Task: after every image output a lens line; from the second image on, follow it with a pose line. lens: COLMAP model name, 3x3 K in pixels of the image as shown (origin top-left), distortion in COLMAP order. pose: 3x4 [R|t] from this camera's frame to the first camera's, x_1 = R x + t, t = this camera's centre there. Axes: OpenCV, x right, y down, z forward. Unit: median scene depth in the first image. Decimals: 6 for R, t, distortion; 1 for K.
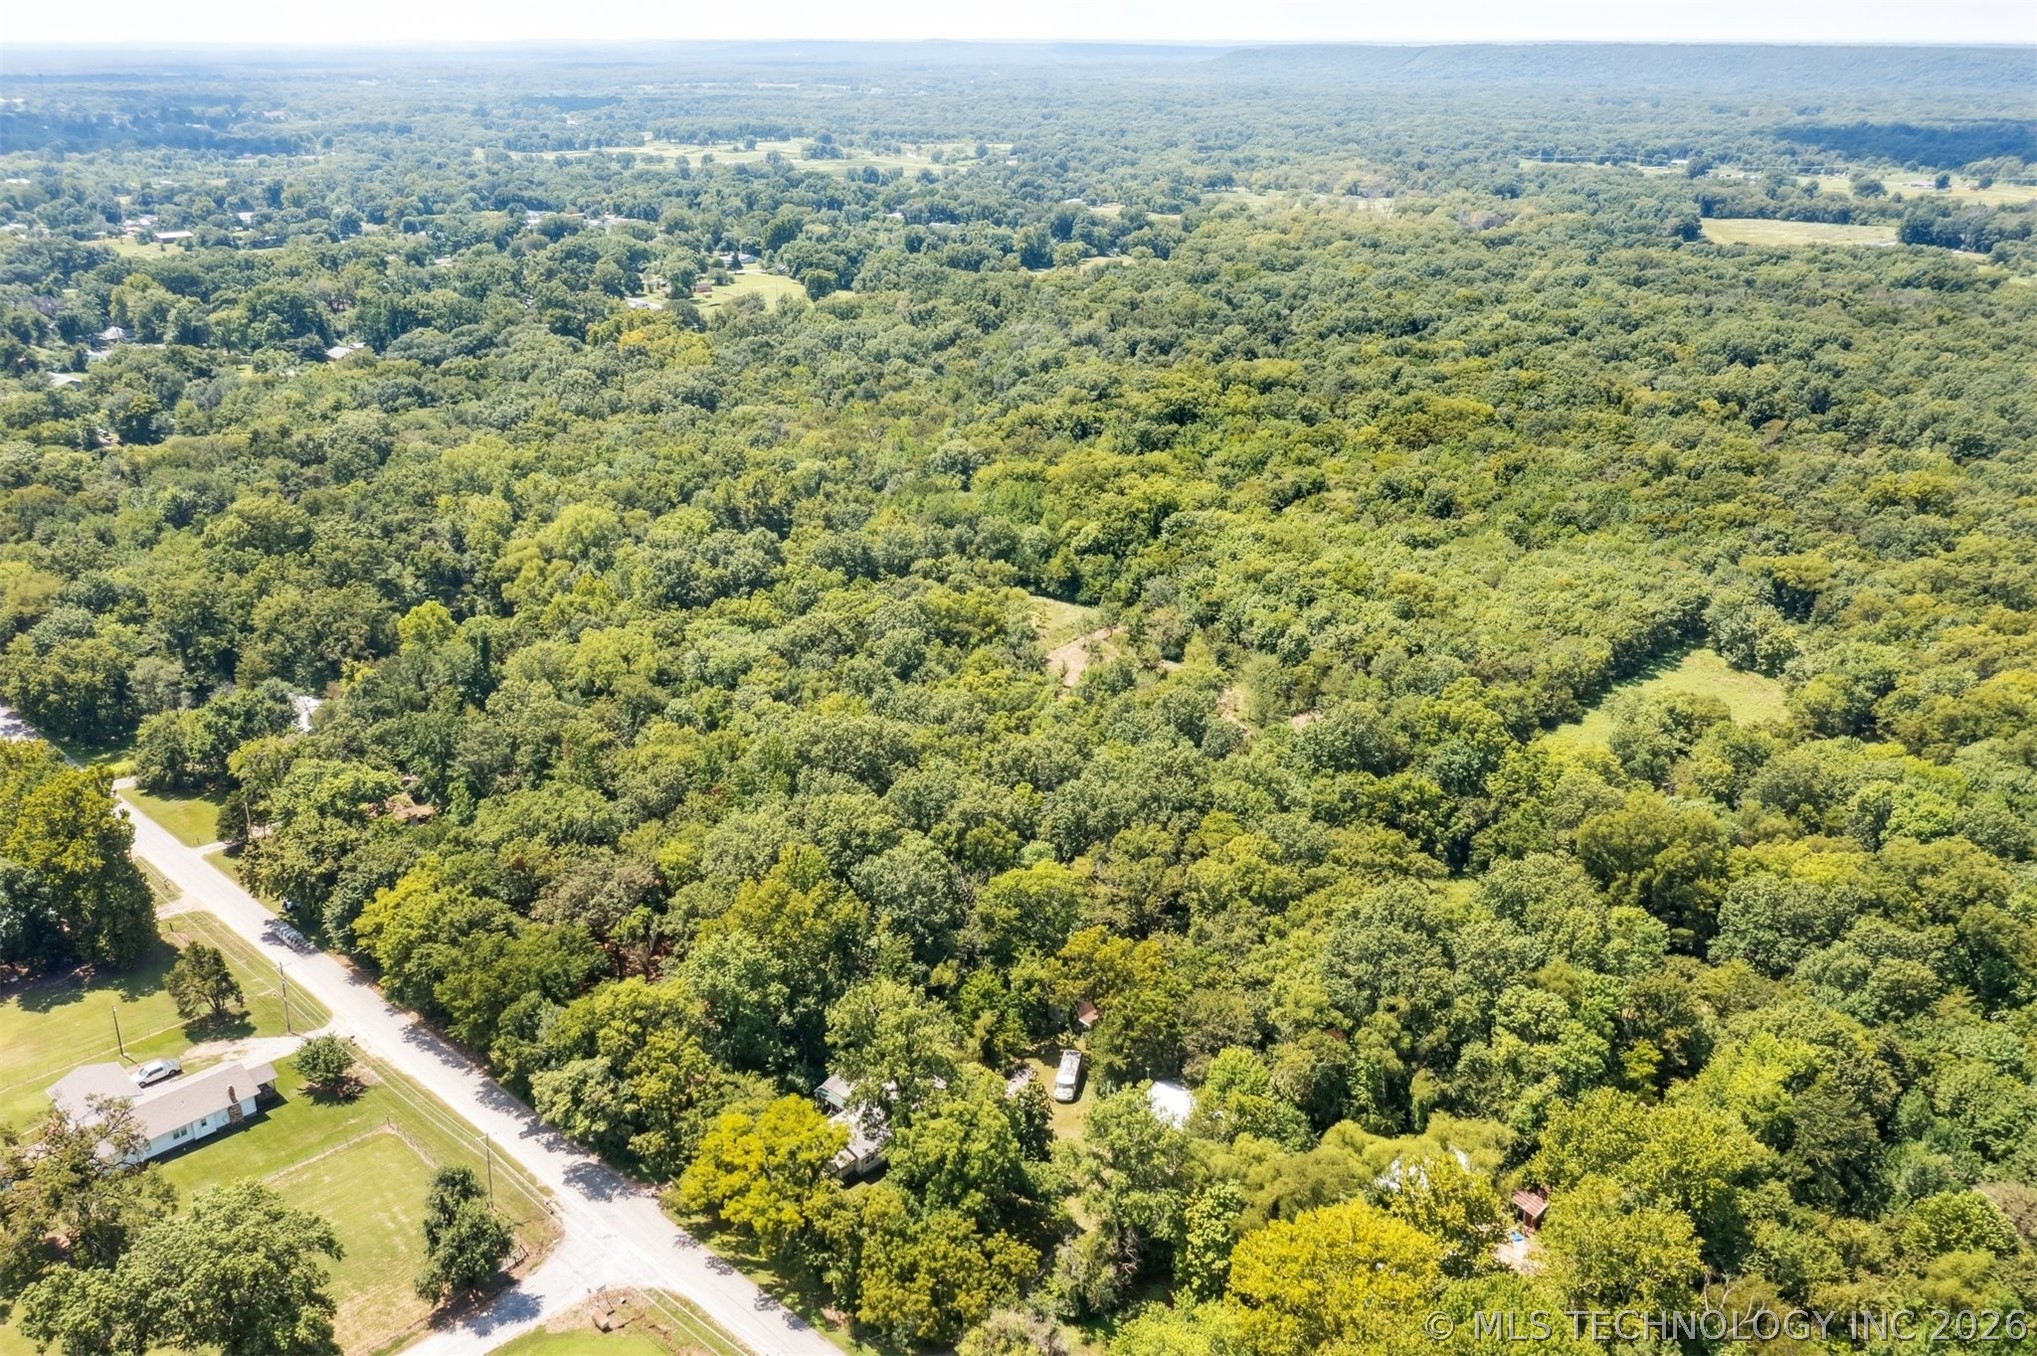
lens RADIAL K [[1633.7, 0, 1014.4], [0, 1633.7, 680.1], [0, 0, 1]] dist [-0.012511, 0.007592]
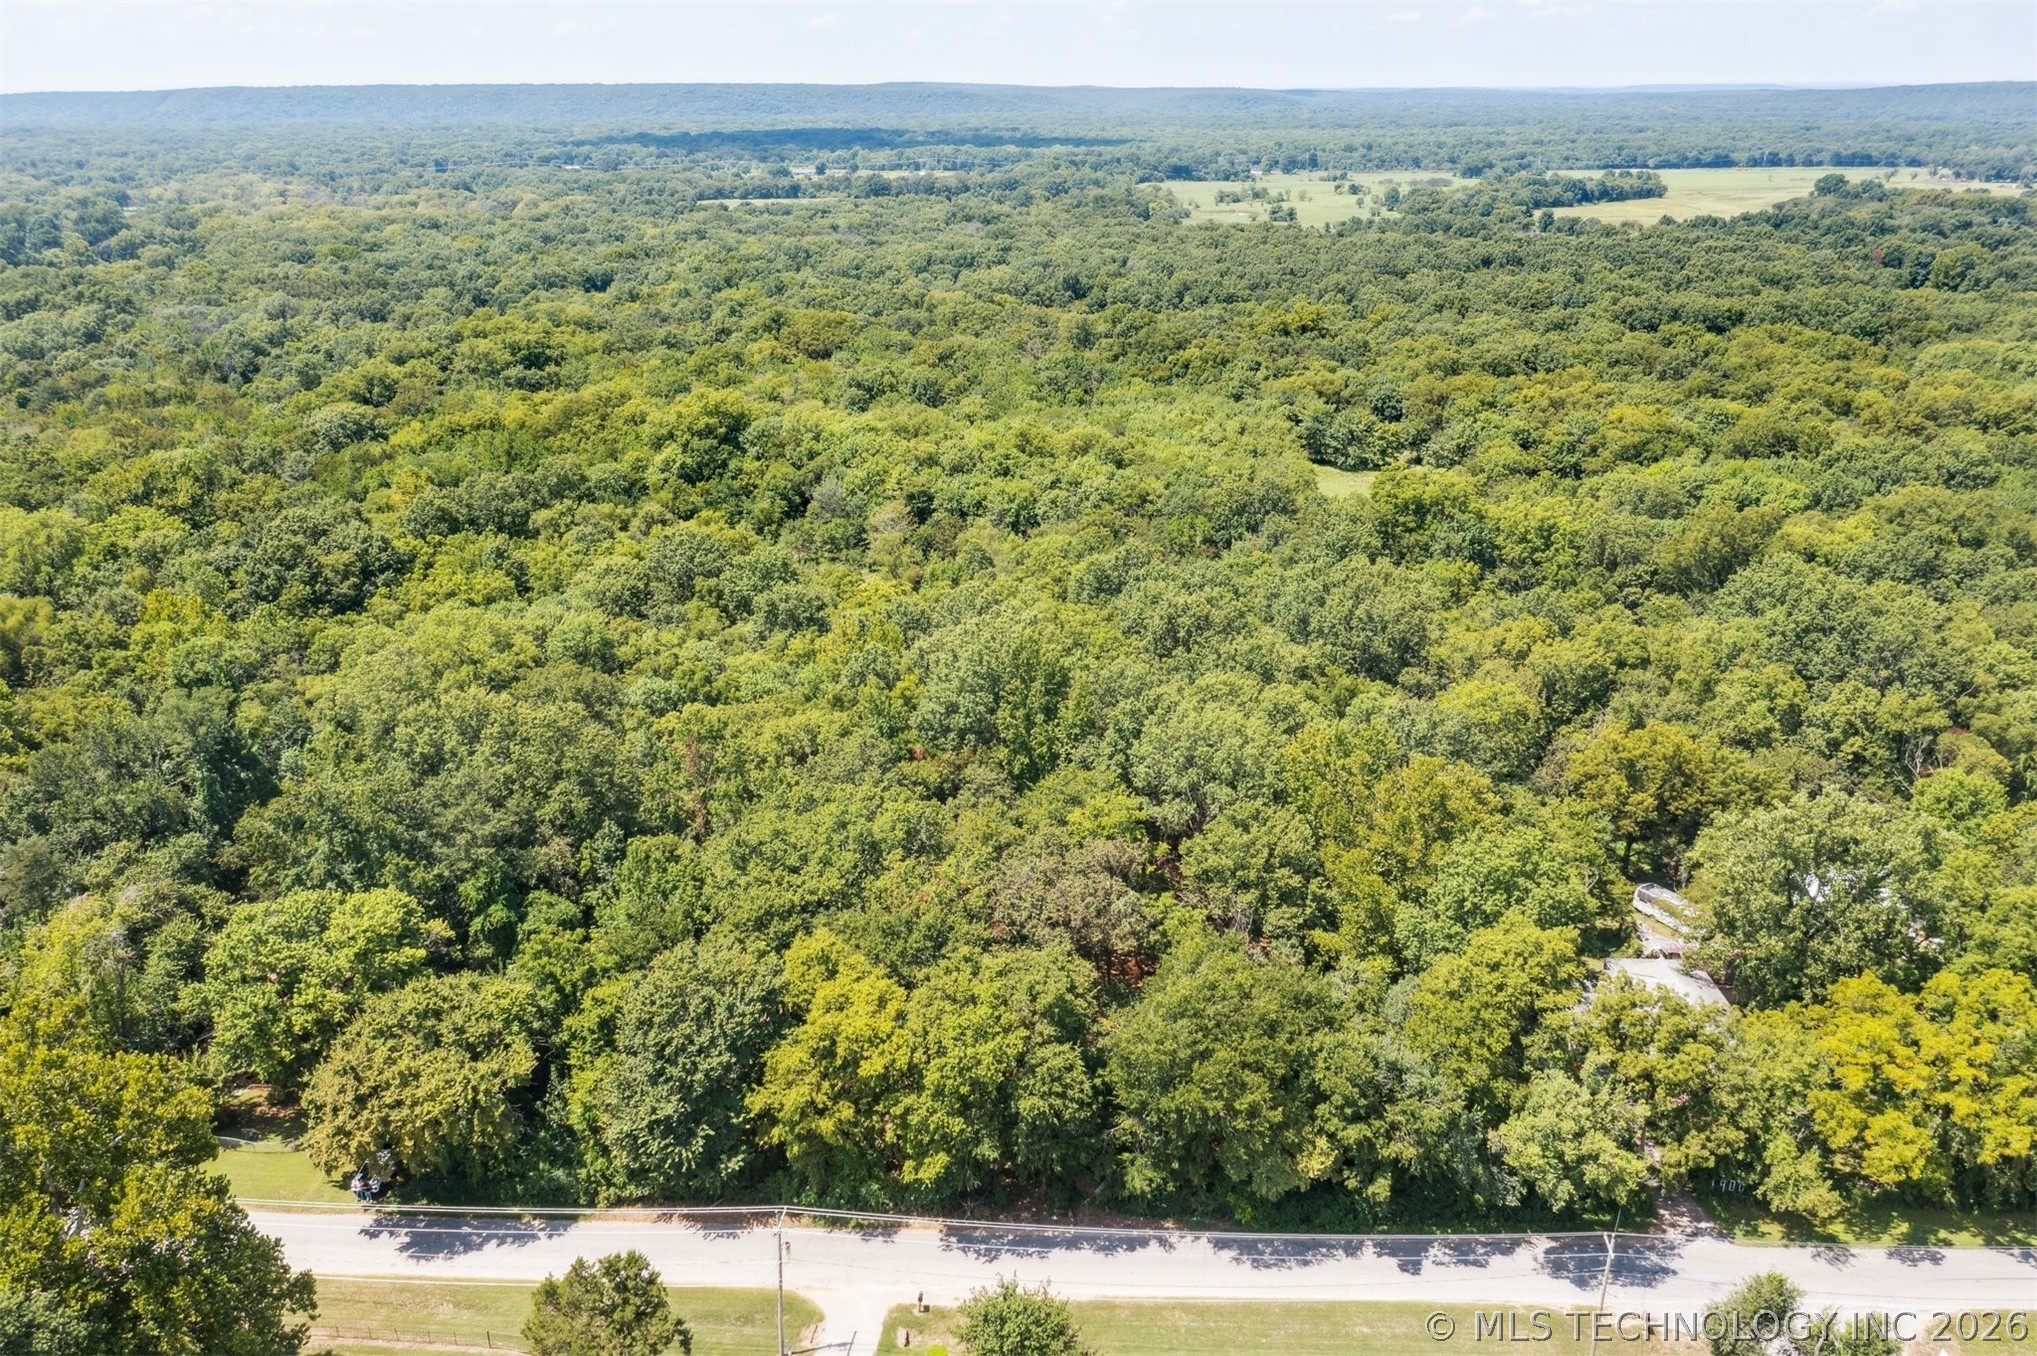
lens RADIAL K [[1590.6, 0, 1013.3], [0, 1590.6, 682.8], [0, 0, 1]] dist [-0.014242, 0.002423]
pose [[0.745714, -0.229702, 0.625418, -0.382347], [0.243730, 0.967676, 0.064796, 0.006073], [-0.620086, 0.104114, 0.777595, 0.343122]]
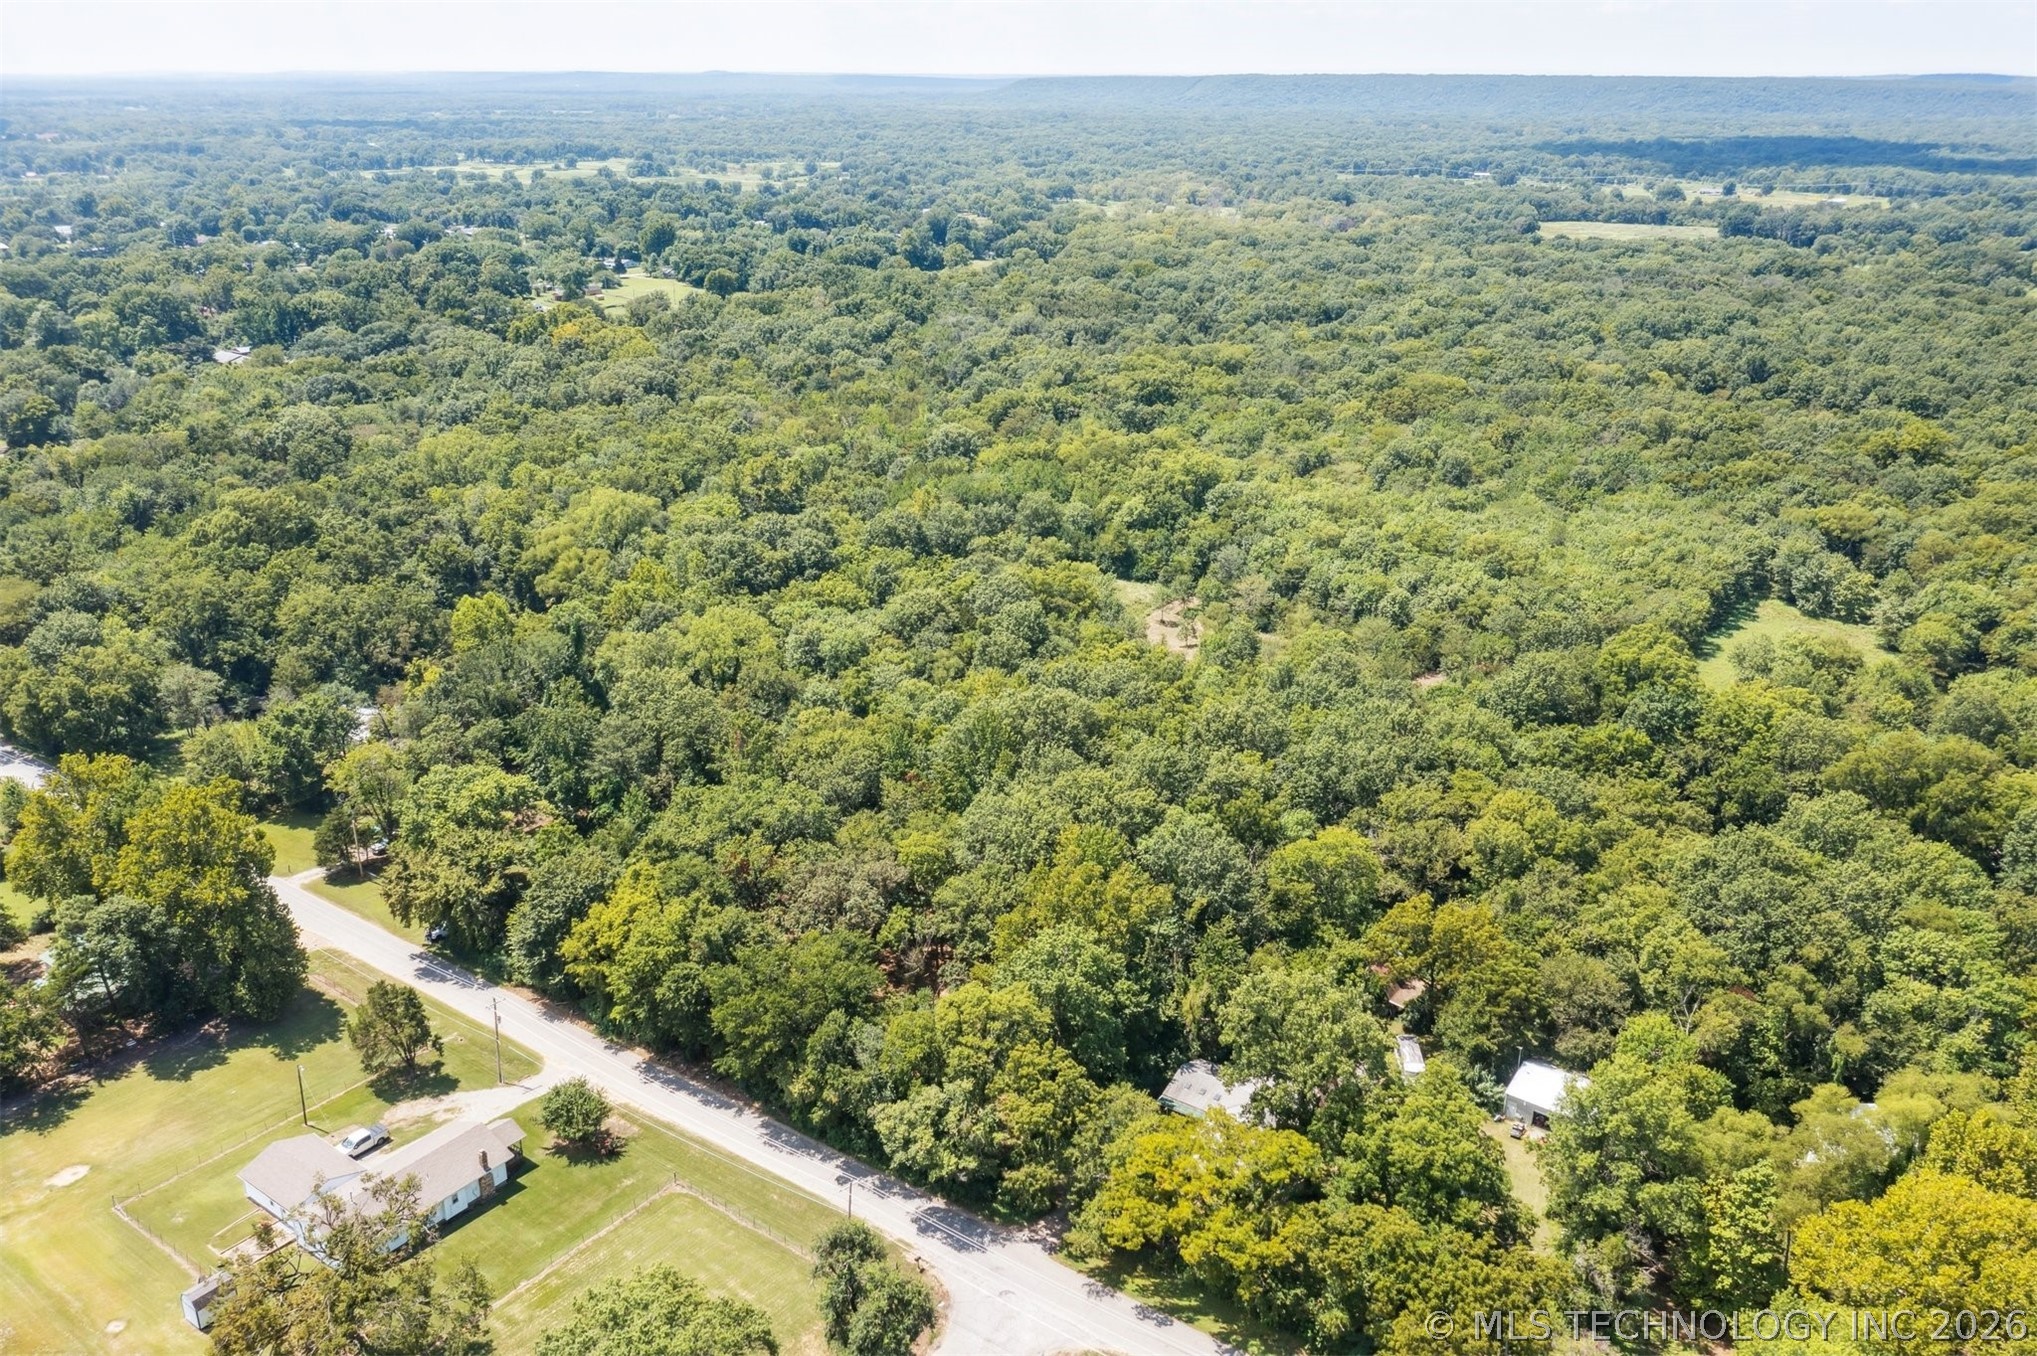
lens RADIAL K [[1590.6, 0, 1013.3], [0, 1590.6, 682.8], [0, 0, 1]] dist [-0.014242, 0.002423]
pose [[0.990910, -0.044143, 0.127075, -0.166712], [0.045291, 0.998955, -0.006155, 0.017435], [-0.126670, 0.011855, 0.991874, 0.095630]]
